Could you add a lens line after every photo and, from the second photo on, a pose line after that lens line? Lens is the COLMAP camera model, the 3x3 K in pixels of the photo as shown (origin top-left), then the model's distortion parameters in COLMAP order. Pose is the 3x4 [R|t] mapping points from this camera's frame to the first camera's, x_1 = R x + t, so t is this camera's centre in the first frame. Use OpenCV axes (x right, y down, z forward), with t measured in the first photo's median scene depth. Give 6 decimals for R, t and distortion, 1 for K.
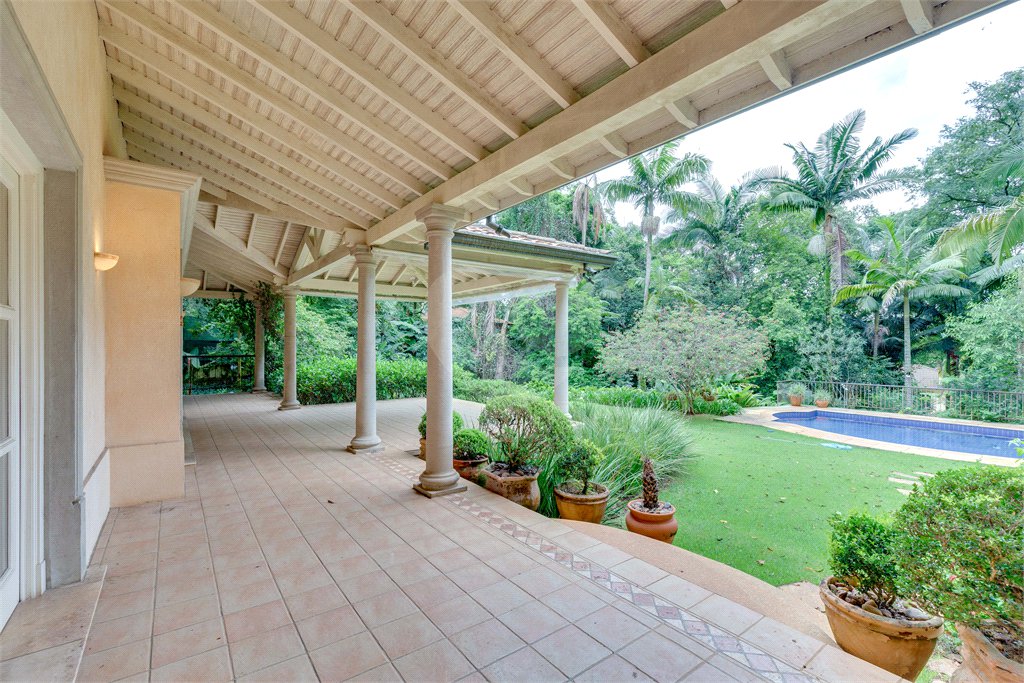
lens RADIAL K [[455.9, 0, 521.1], [0, 455.9, 349.9], [0, 0, 1]] dist [0.006185, 0.000116]
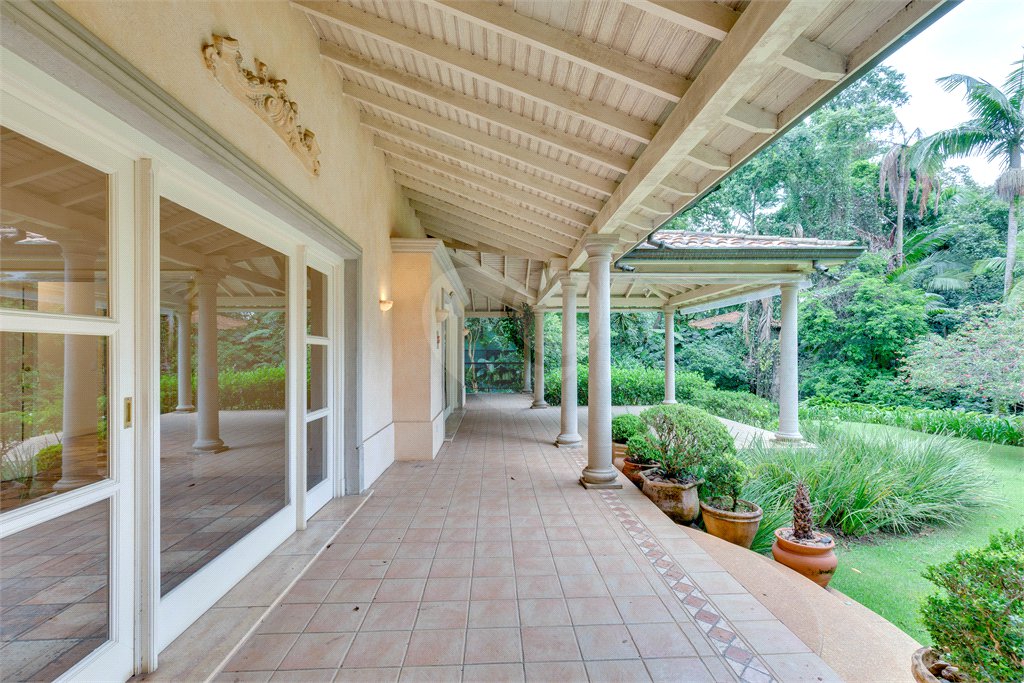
lens RADIAL K [[465.9, 0, 525.3], [0, 465.9, 352.7], [0, 0, 1]] dist [0.004019, 0.000076]
pose [[0.829292, -0.002387, -0.558811, 0.072275], [-0.003082, 0.999956, -0.008846, -0.002137], [0.558807, 0.009058, 0.829248, -0.014994]]
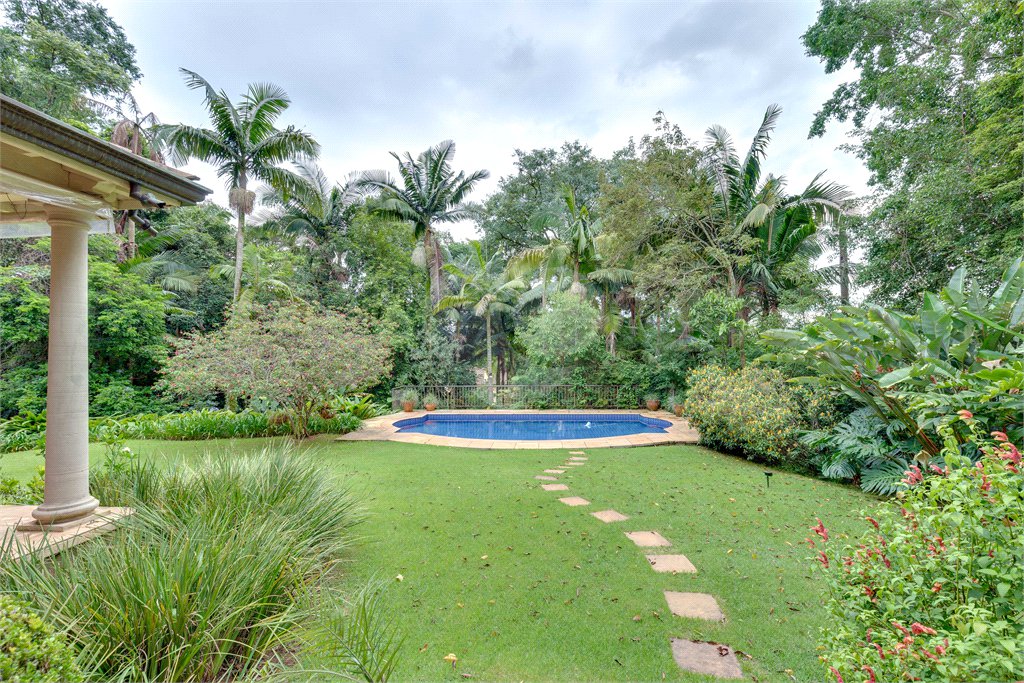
lens RADIAL K [[453.9, 0, 516.7], [0, 453.9, 346.9], [0, 0, 1]] dist [0.002085, 0.000015]
pose [[0.670103, -0.000423, 0.742268, 0.021652], [0.017613, 0.999727, -0.015332, -0.000292], [-0.742059, 0.023348, 0.669928, 0.150833]]
